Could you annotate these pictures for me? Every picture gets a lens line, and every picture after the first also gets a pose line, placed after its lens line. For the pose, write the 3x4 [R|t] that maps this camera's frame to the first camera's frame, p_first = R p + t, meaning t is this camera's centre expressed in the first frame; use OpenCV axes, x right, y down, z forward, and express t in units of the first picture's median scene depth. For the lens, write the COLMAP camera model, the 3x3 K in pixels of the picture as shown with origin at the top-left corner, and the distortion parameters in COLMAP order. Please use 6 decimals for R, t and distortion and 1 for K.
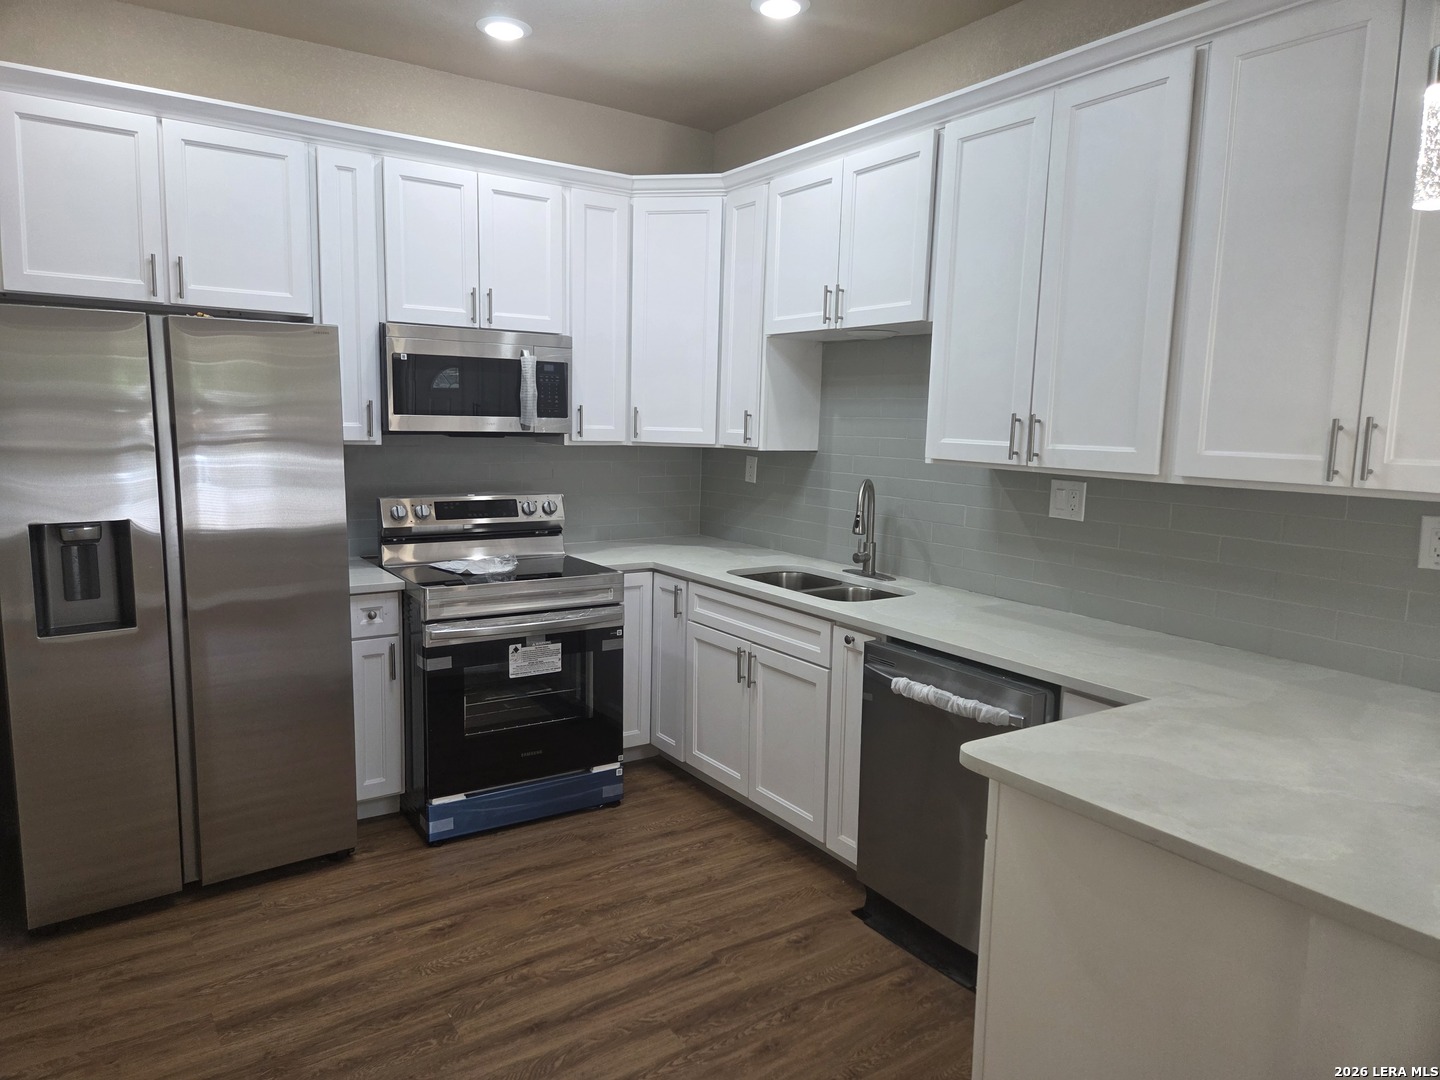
lens RADIAL K [[960.5, 0, 705.8], [0, 960.5, 540.7], [0, 0, 1]] dist [0.052992, -0.034748]
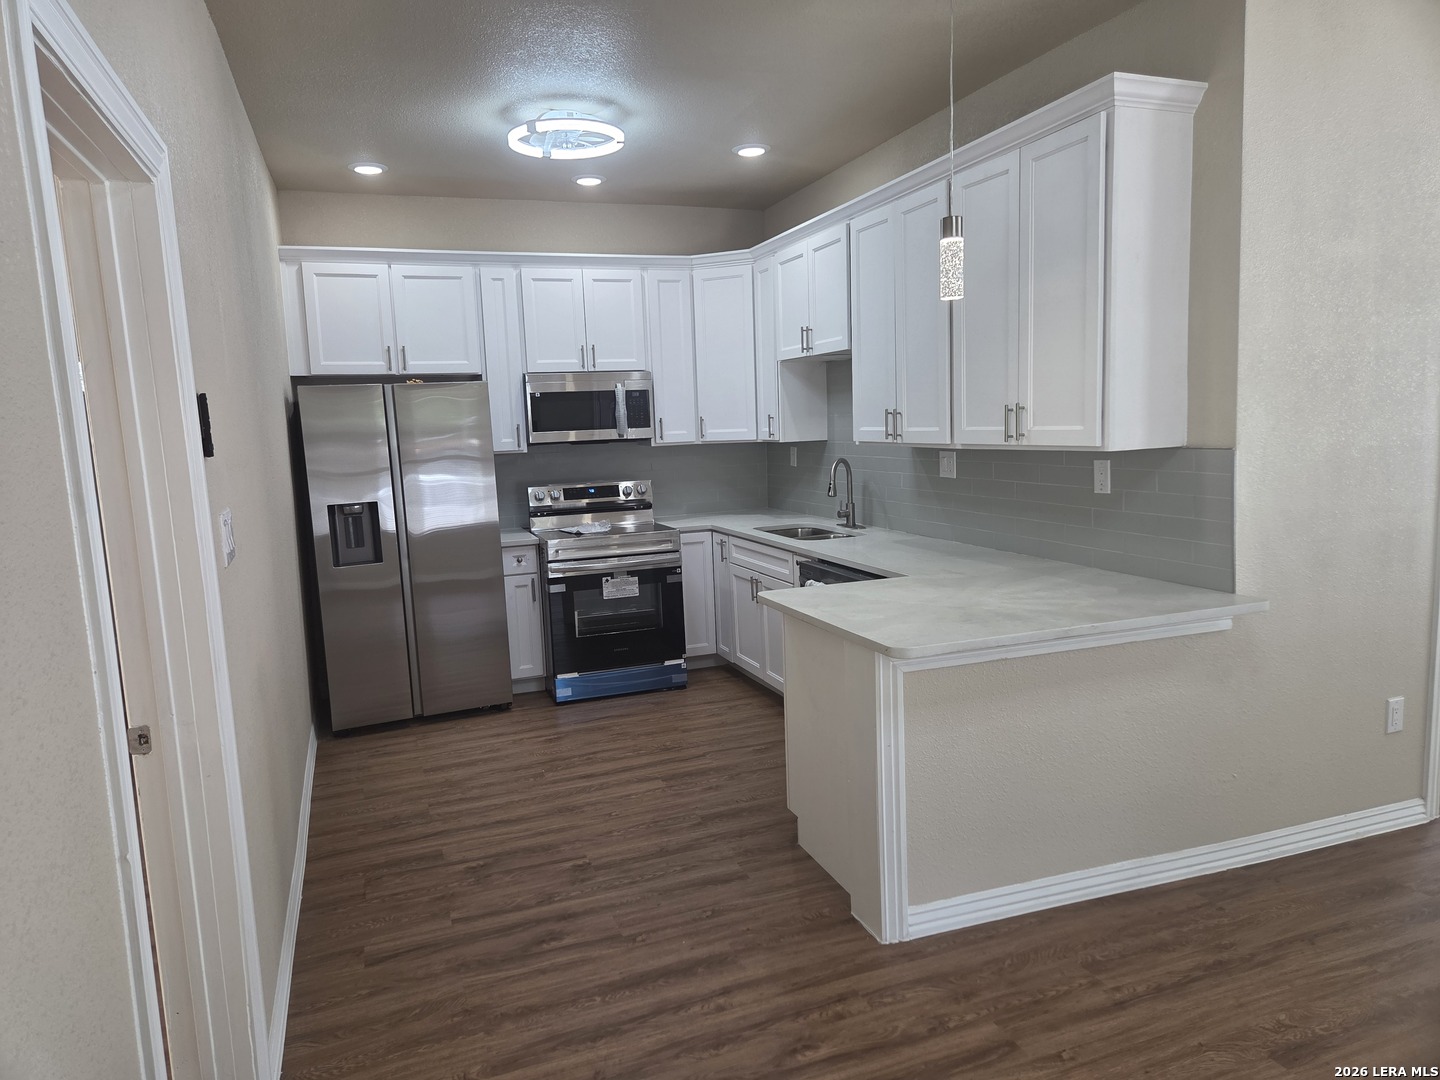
lens RADIAL K [[960.5, 0, 714.4], [0, 960.5, 538.3], [0, 0, 1]] dist [0.052992, -0.034748]
pose [[0.971973, -0.031980, -0.232907, 0.324871], [0.030939, 0.999488, -0.008122, 0.062619], [0.233048, 0.000689, 0.972465, -0.446869]]
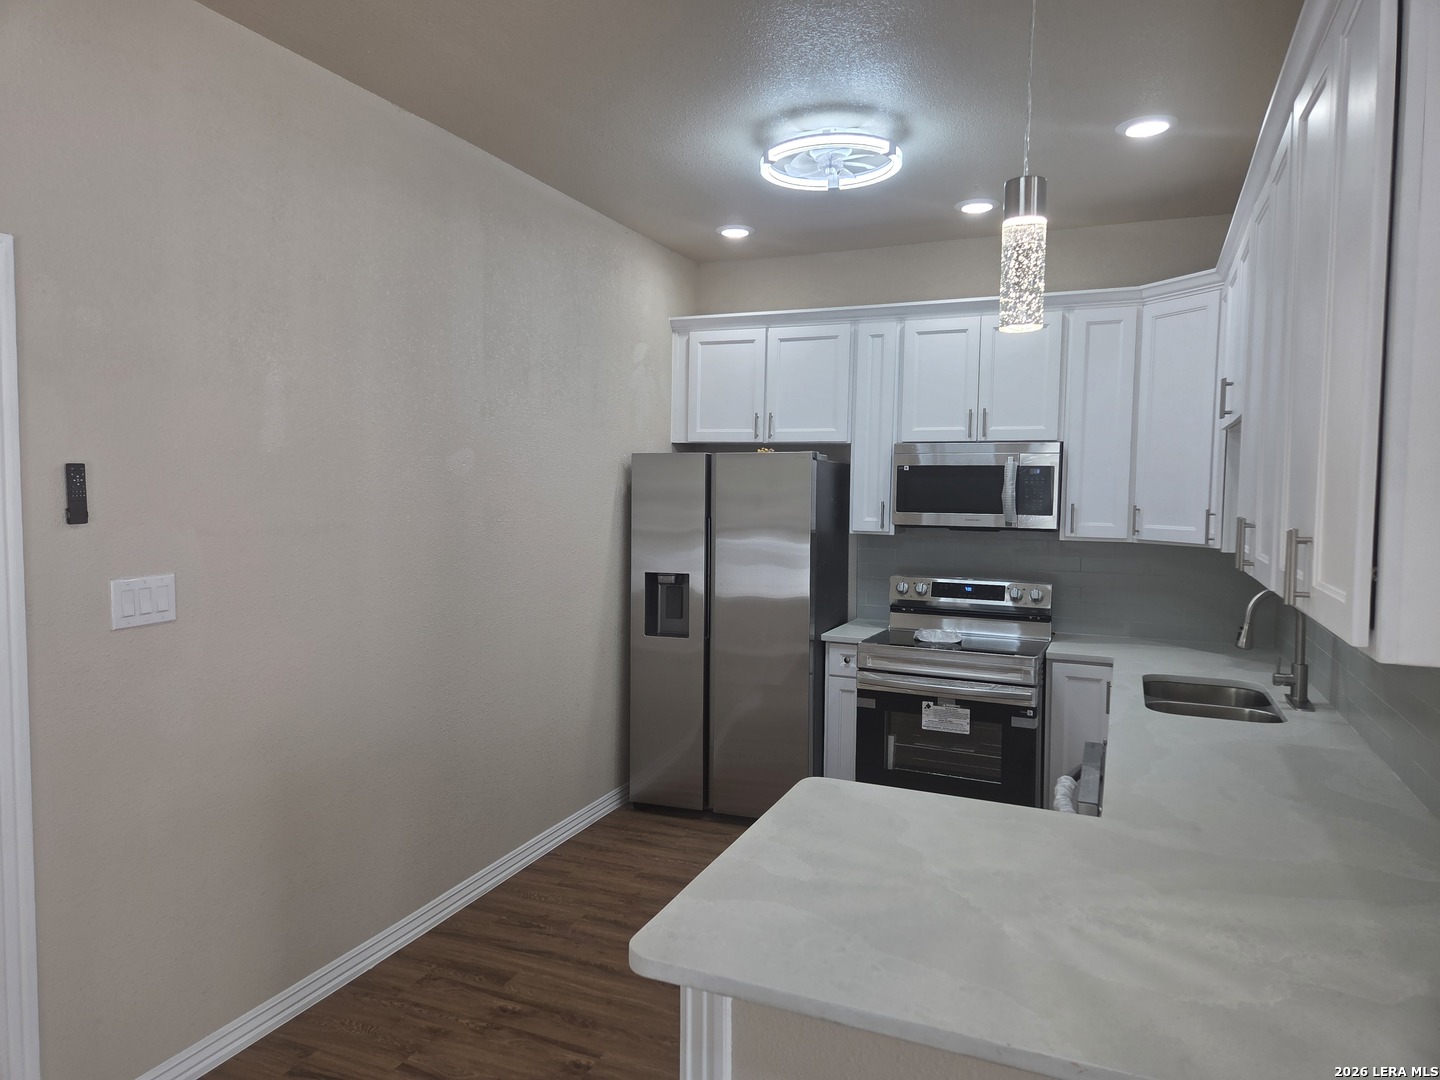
lens RADIAL K [[960.5, 0, 698.0], [0, 960.5, 534.6], [0, 0, 1]] dist [0.052992, -0.034748]
pose [[0.544487, 0.026307, -0.838357, 0.644263], [-0.111814, 0.992864, -0.041464, -0.017392], [0.831283, 0.116316, 0.543543, 0.077981]]
